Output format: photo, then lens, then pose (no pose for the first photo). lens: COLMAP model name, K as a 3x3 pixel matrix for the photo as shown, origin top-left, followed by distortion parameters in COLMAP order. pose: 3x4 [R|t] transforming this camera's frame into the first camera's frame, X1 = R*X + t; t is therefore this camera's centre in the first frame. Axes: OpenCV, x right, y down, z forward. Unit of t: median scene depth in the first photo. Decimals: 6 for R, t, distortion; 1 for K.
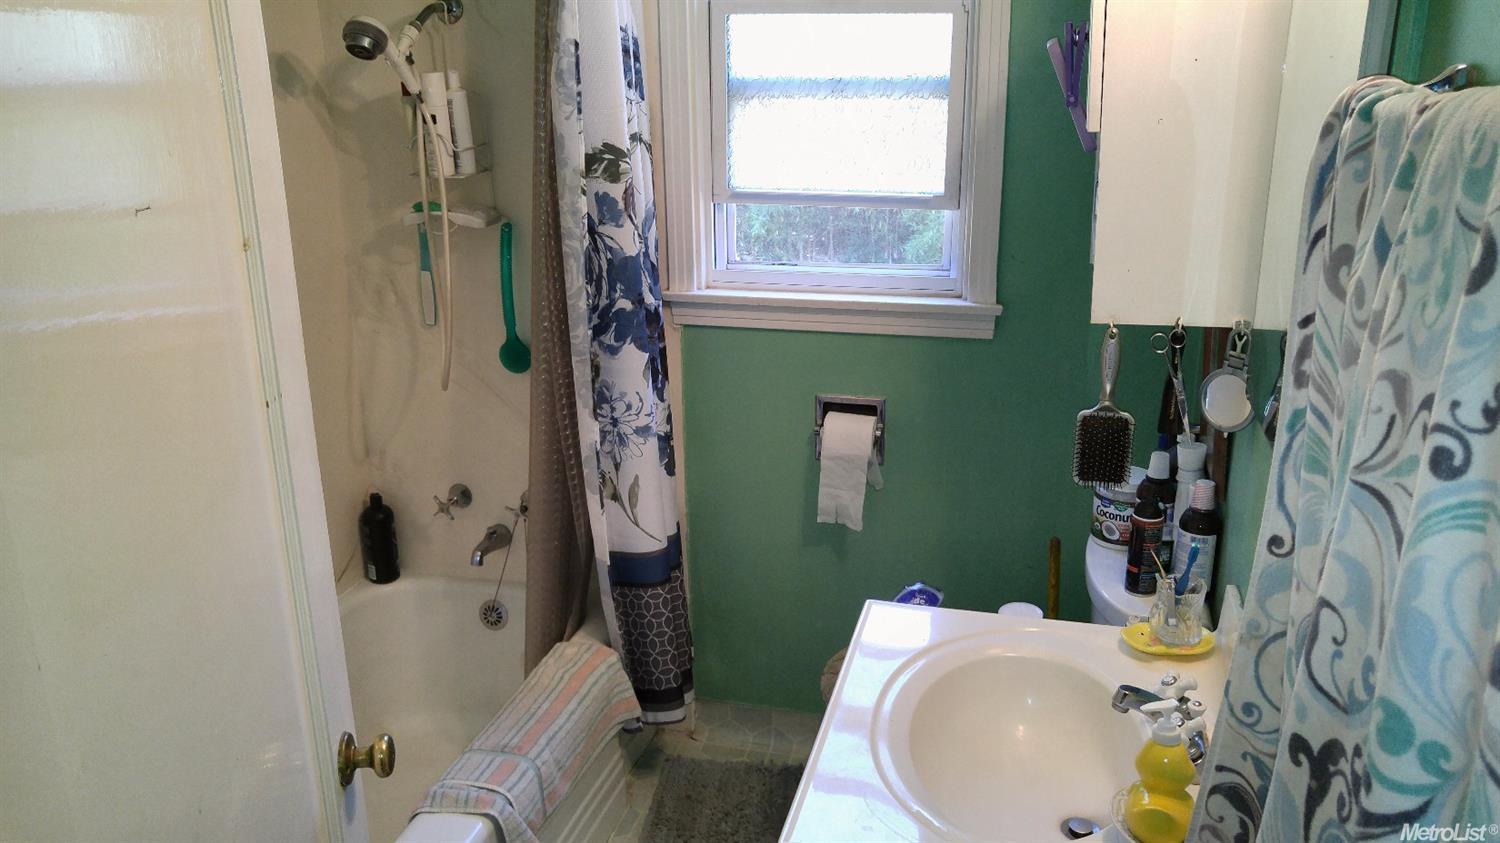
lens RADIAL K [[1115.3, 0, 738.8], [0, 1115.3, 413.0], [0, 0, 1]] dist [-0.004983, 0.040038]
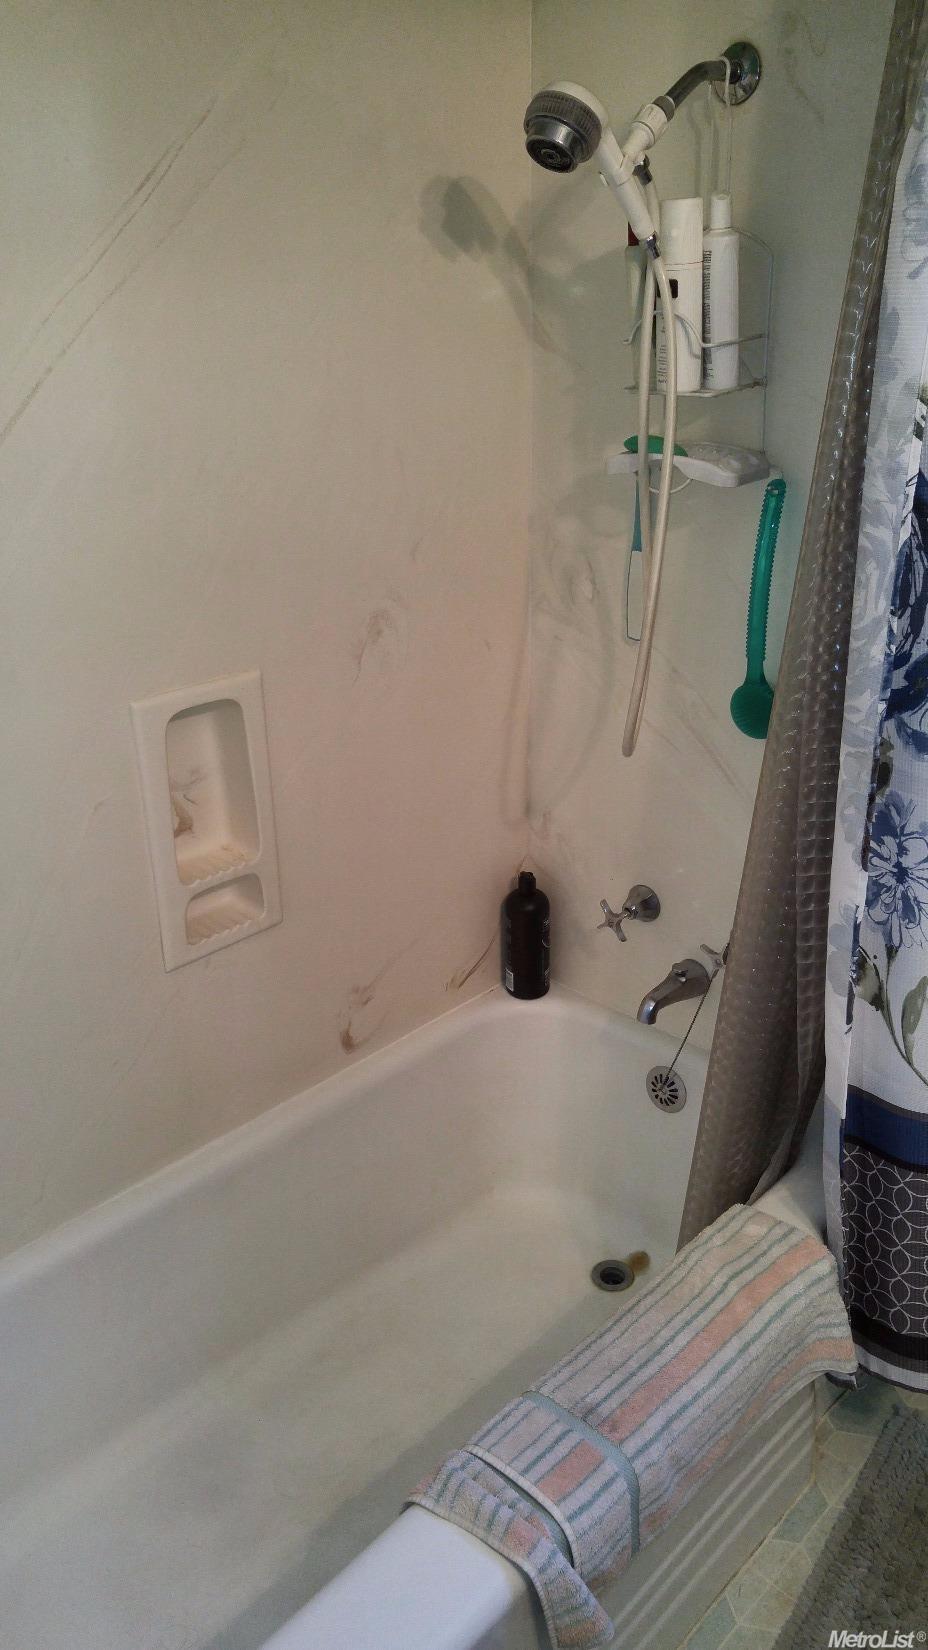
lens RADIAL K [[1226.8, 0, 464.0], [0, 1226.8, 825.0], [0, 0, 1]] dist [-0.004983, 0.040038]
pose [[0.873205, 0.189310, -0.449082, -0.033812], [-0.133731, 0.979176, 0.152742, -0.076513], [0.468646, -0.073319, 0.880338, 0.378633]]
